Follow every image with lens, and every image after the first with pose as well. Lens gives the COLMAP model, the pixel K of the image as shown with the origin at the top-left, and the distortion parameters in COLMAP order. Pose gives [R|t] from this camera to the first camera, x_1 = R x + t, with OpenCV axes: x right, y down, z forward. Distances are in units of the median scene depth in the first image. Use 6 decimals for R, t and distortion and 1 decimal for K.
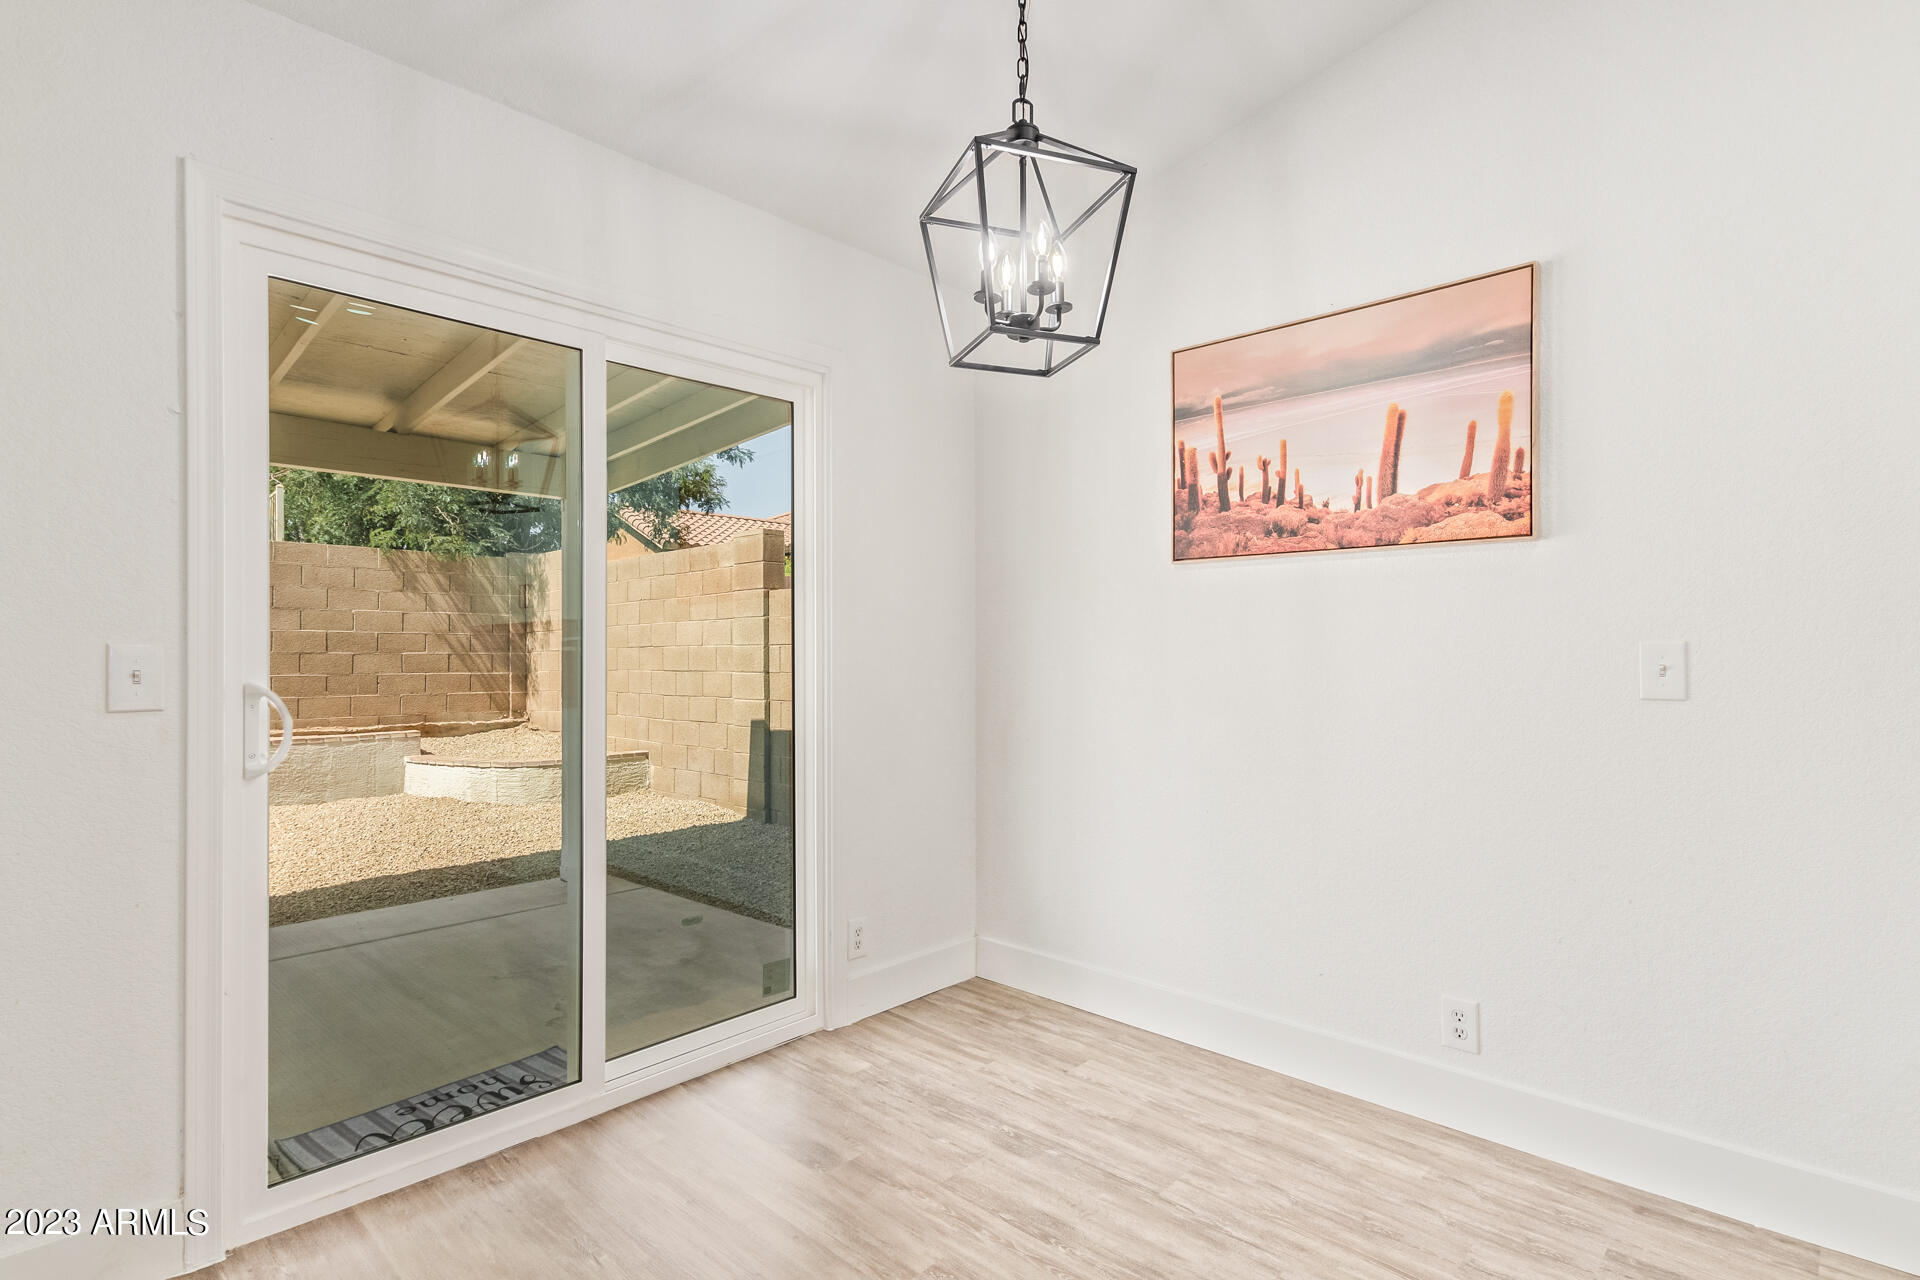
lens RADIAL K [[930.9, 0, 956.3], [0, 930.9, 649.3], [0, 0, 1]] dist [0.000977, 0.000057]
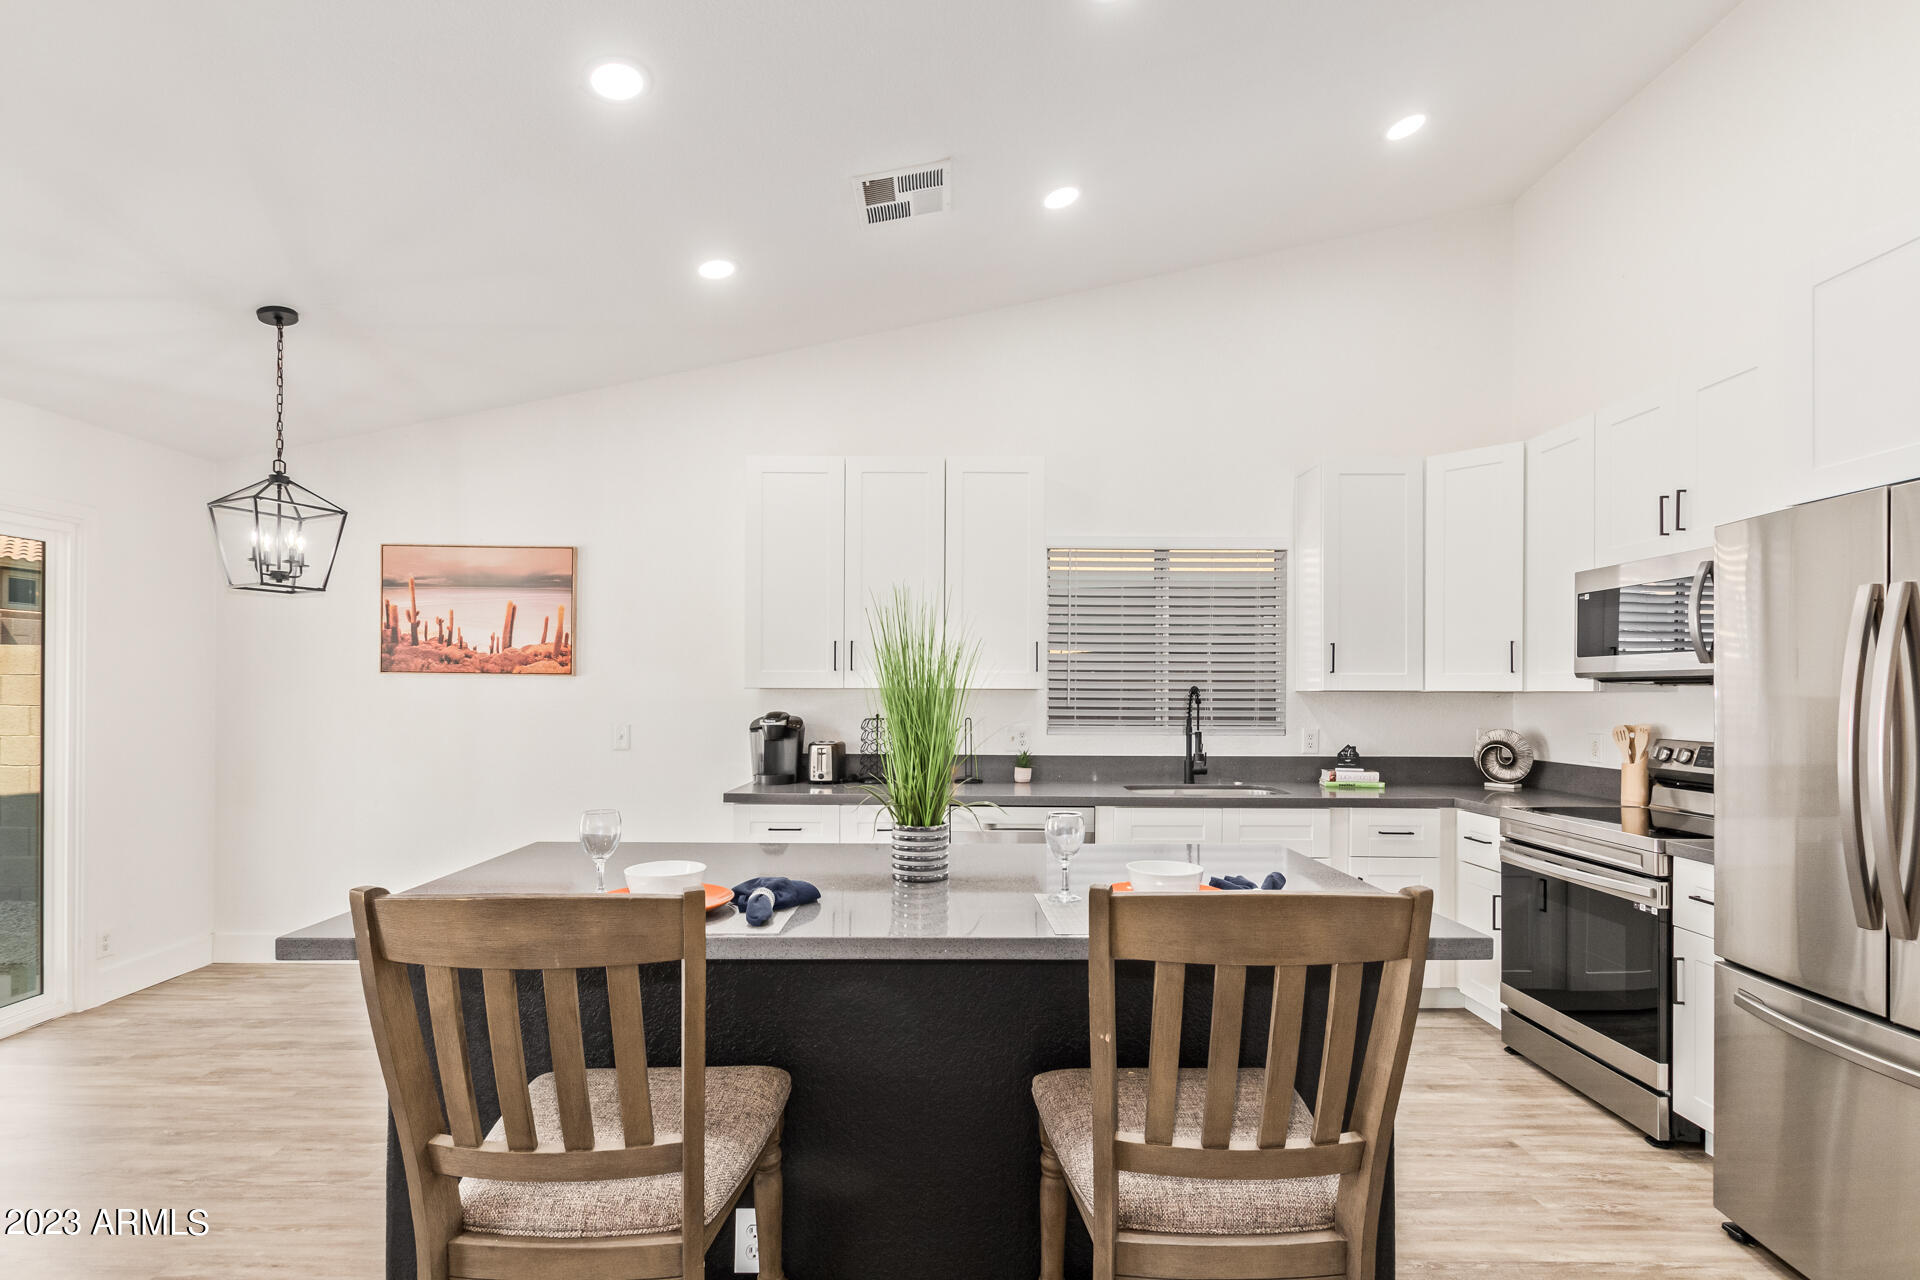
lens RADIAL K [[888.5, 0, 954.8], [0, 888.5, 685.9], [0, 0, 1]] dist [0.000615, -0.000427]
pose [[0.723696, 0.011598, 0.690021, -0.121890], [-0.011697, 0.999921, -0.004539, -0.079721], [-0.690020, -0.004786, 0.723775, -0.881882]]
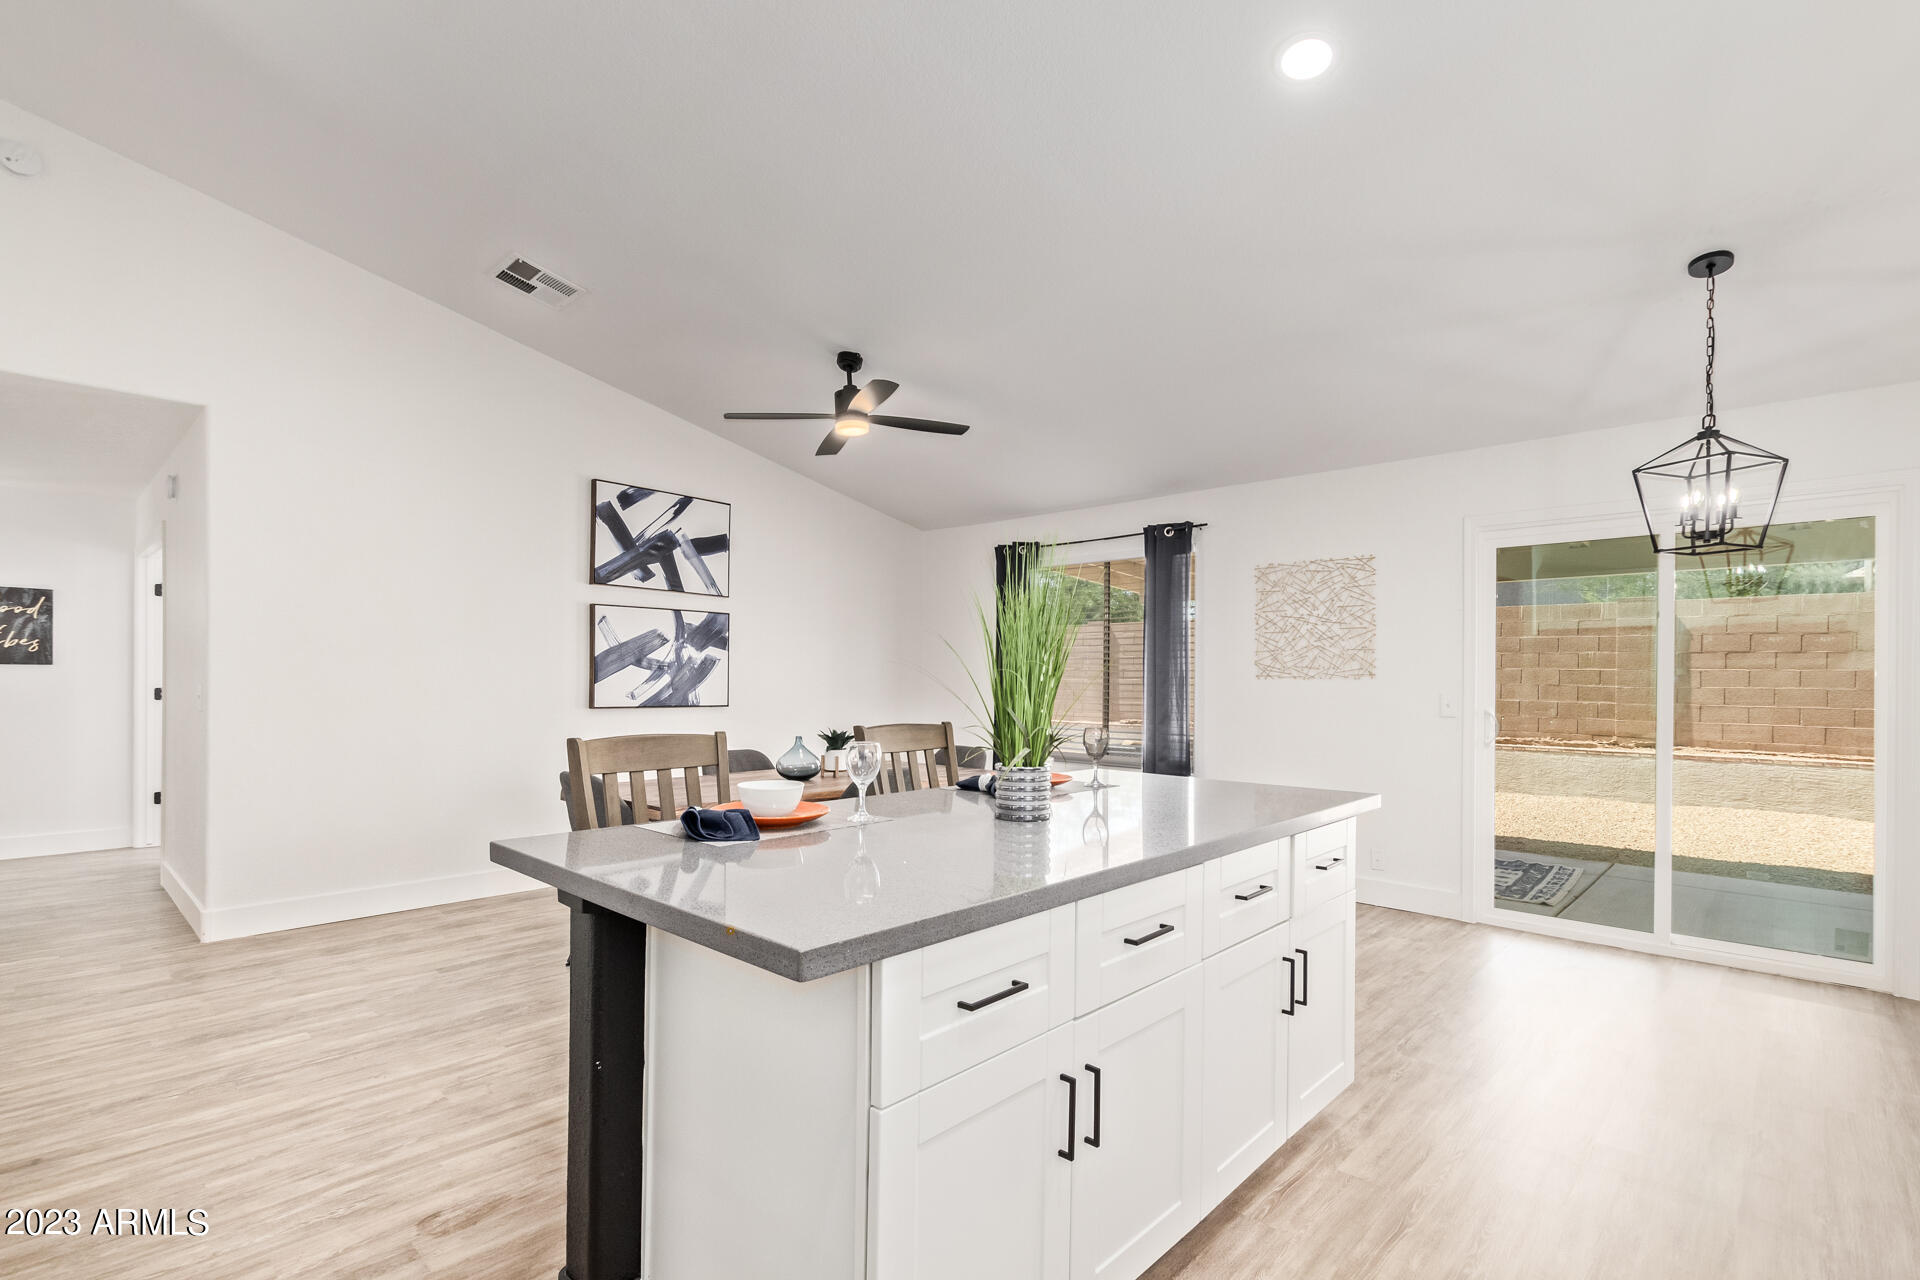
lens RADIAL K [[888.5, 0, 954.8], [0, 888.5, 685.9], [0, 0, 1]] dist [0.000615, -0.000427]
pose [[0.004939, 0.011128, -0.999926, 1.228300], [-0.000443, 0.999938, 0.011126, -0.039392], [0.999988, 0.000388, 0.004944, -0.355118]]
